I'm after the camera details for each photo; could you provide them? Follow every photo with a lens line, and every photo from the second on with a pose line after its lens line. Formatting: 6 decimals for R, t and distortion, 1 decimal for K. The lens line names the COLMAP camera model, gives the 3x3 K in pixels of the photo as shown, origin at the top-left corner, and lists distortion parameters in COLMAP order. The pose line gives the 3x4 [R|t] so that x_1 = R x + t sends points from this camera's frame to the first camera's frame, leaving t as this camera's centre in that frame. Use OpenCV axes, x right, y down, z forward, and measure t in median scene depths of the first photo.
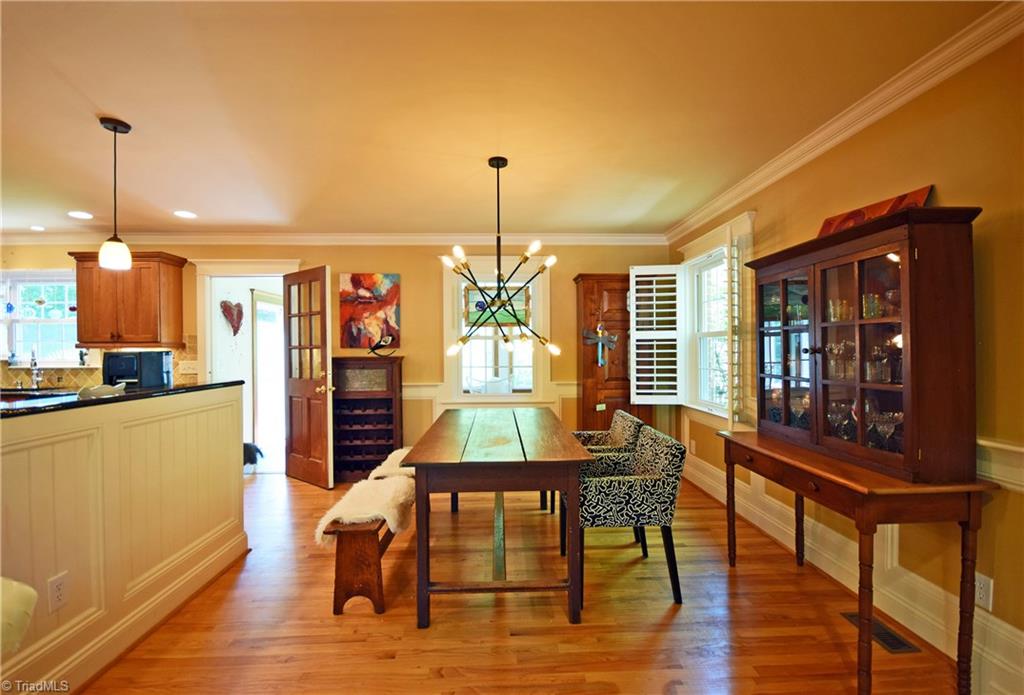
lens RADIAL K [[445.2, 0, 510.3], [0, 445.2, 349.3], [0, 0, 1]] dist [-0.000014, -0.000540]
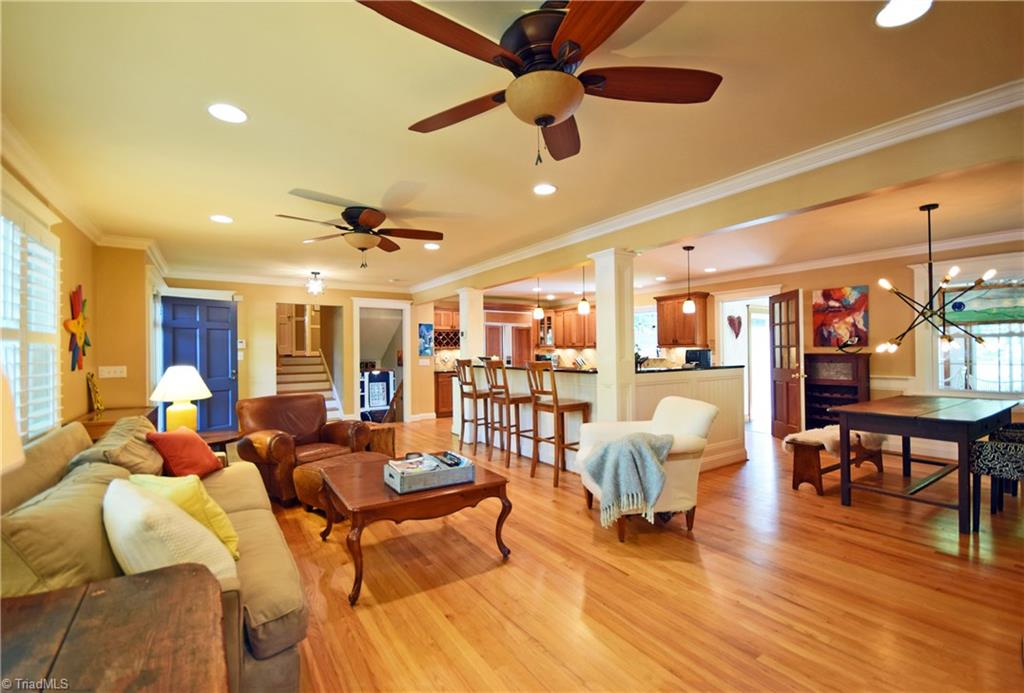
lens RADIAL K [[445.2, 0, 510.3], [0, 445.2, 348.3], [0, 0, 1]] dist [-0.000014, -0.000540]
pose [[0.529642, -0.001070, -0.848221, 0.285356], [0.005459, 0.999983, 0.002147, -0.006199], [0.848204, -0.005767, 0.529638, -0.505784]]
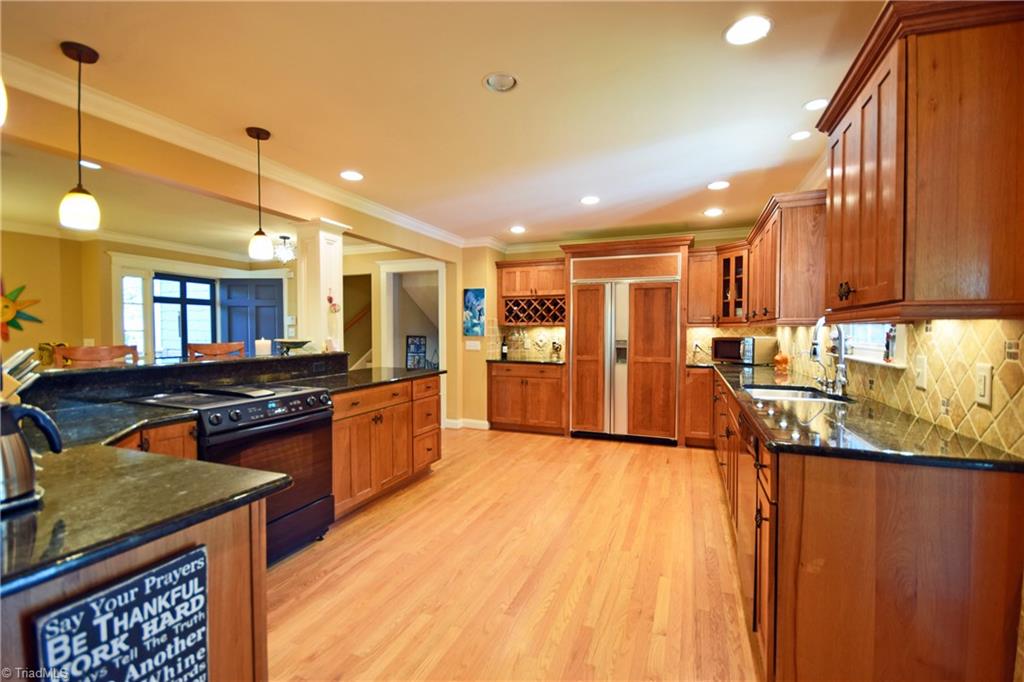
lens RADIAL K [[459.1, 0, 505.5], [0, 459.1, 341.2], [0, 0, 1]] dist [0.001177, 0.000018]
pose [[-0.417125, 0.033188, -0.908243, -0.316278], [0.003771, 0.999388, 0.034786, -0.002883], [0.908841, 0.011086, -0.416994, 0.774960]]
